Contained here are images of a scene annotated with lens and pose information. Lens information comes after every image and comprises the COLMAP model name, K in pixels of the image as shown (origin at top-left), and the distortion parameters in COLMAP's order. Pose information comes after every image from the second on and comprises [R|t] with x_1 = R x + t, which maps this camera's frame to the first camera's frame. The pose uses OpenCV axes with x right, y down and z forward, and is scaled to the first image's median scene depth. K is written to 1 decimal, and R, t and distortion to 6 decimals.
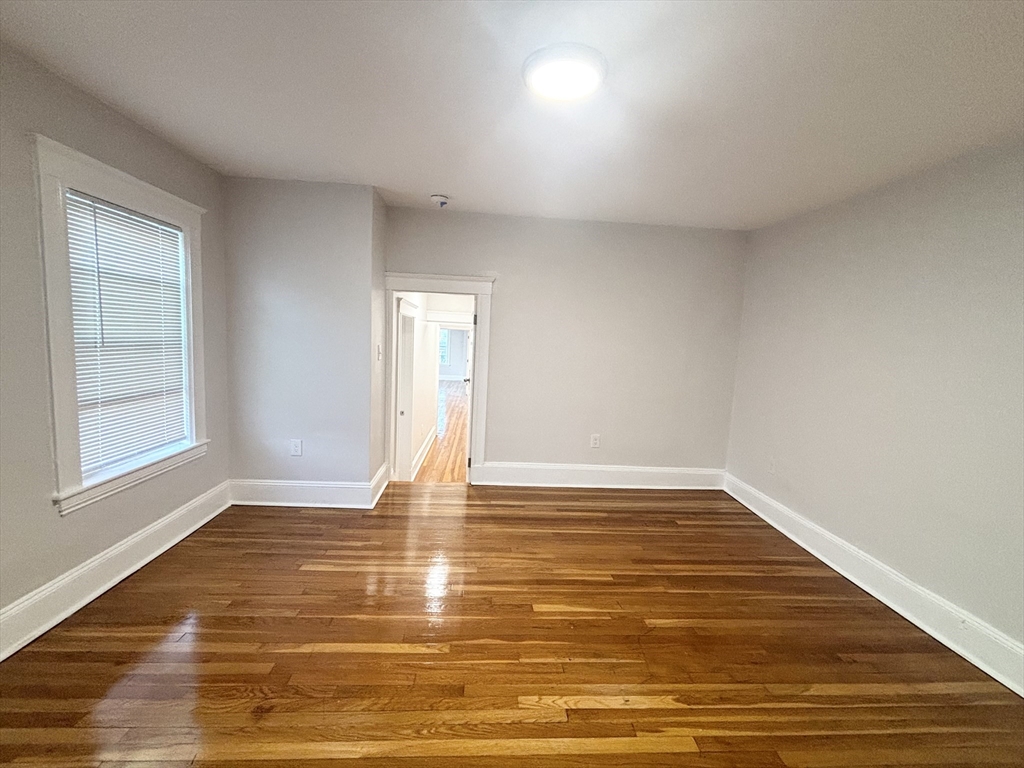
lens RADIAL K [[416.8, 0, 512.0], [0, 416.8, 384.0], [0, 0, 1]] dist [0.007012, -0.000226]
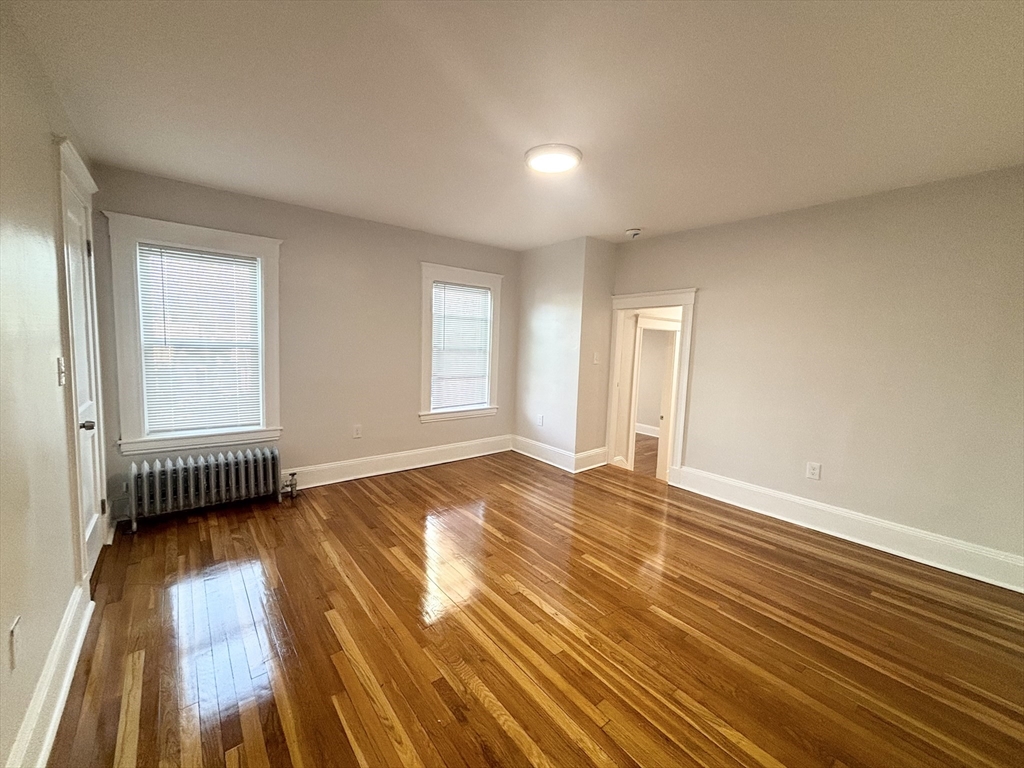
lens RADIAL K [[412.6, 0, 510.2], [0, 412.6, 384.5], [0, 0, 1]] dist [0.013427, -0.005537]
pose [[0.571597, 0.056264, -0.818603, 0.767748], [-0.098625, 0.995125, -0.000469, 0.042417], [0.814586, 0.081003, 0.574359, 0.058284]]
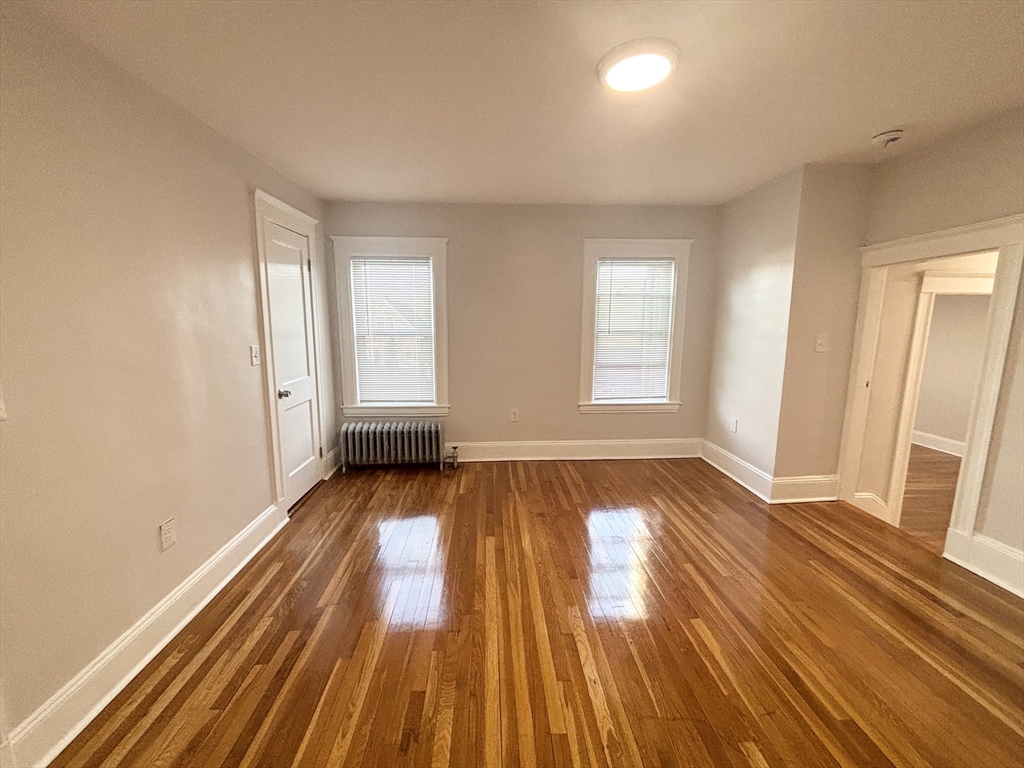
lens RADIAL K [[412.6, 0, 510.2], [0, 412.6, 384.5], [0, 0, 1]] dist [0.013427, -0.005537]
pose [[-0.017427, 0.104387, -0.994384, 0.752998], [-0.113742, 0.987872, 0.105697, -0.010828], [0.993357, 0.114945, -0.005342, 0.464553]]
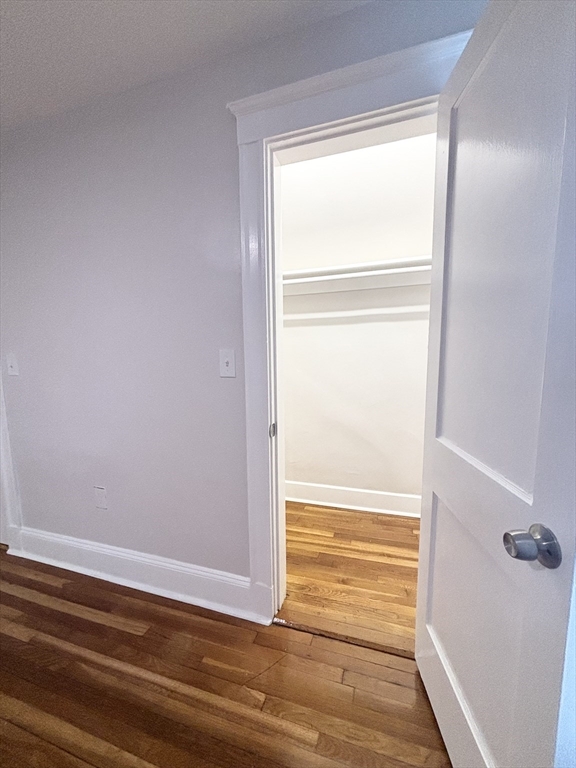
lens RADIAL K [[309.4, 0, 287.1], [0, 309.4, 381.0], [0, 0, 1]] dist [0.013427, -0.005537]
pose [[-0.926740, -0.071271, 0.368882, -0.529249], [0.016202, 0.973348, 0.228762, 0.005313], [-0.375355, 0.217979, -0.900885, 0.287281]]
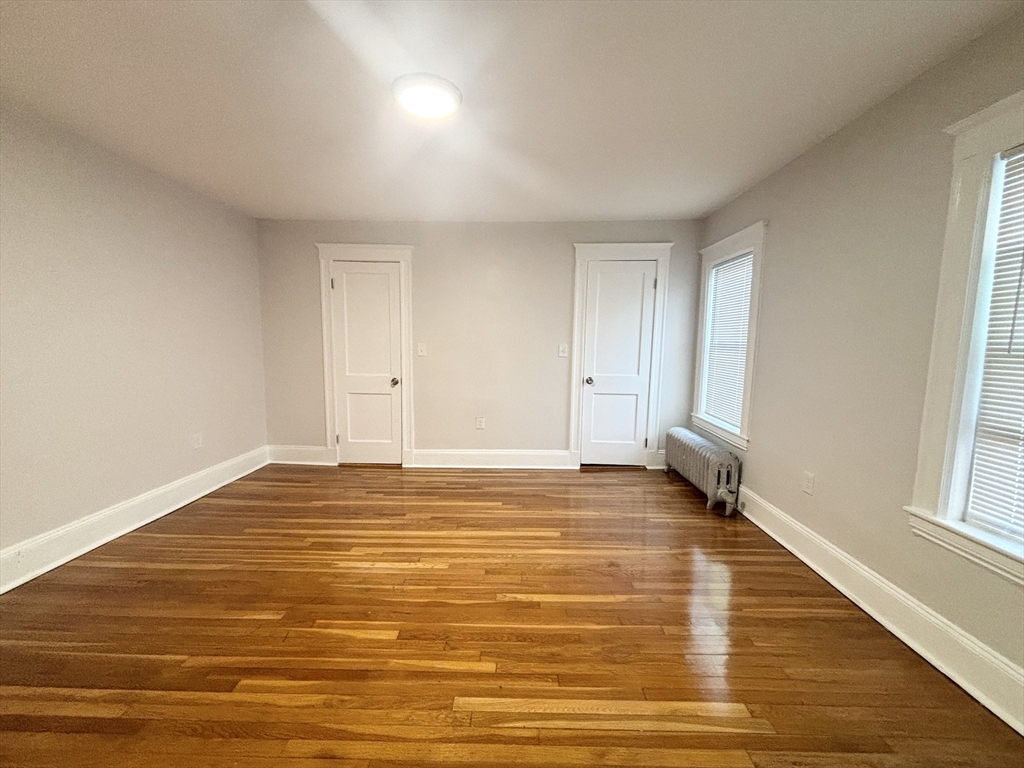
lens RADIAL K [[412.6, 0, 510.2], [0, 412.6, 384.5], [0, 0, 1]] dist [0.013427, -0.005537]
pose [[-0.993683, -0.075897, 0.082665, -0.168735], [-0.055480, 0.972542, 0.226017, -0.120986], [-0.097549, 0.220003, -0.970610, 1.403477]]
